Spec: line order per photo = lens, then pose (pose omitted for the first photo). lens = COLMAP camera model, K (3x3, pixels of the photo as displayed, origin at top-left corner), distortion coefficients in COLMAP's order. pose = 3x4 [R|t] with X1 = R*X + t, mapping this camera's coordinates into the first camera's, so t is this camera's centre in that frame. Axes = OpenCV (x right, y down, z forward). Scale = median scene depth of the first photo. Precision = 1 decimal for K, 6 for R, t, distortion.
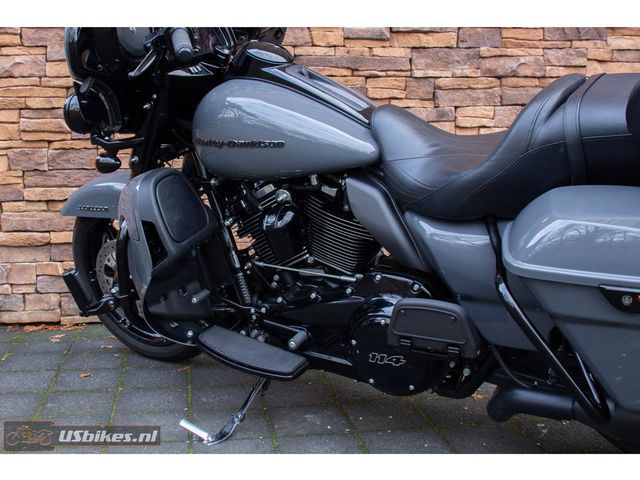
lens RADIAL K [[782.1, 0, 274.7], [0, 782.1, 203.1], [0, 0, 1]] dist [-0.167595, 0.175039]
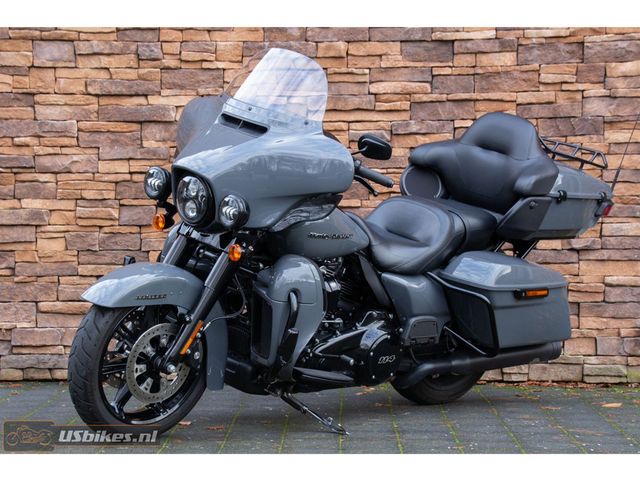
lens RADIAL K [[1928.2, 0, 289.7], [0, 1928.2, 274.1], [0, 0, 1]] dist [0.695905, 0.934946]
pose [[0.988289, 0.013509, -0.151996, 0.462746], [-0.020096, 0.998920, -0.041882, 0.115339], [0.151266, 0.044446, 0.987493, -1.950197]]
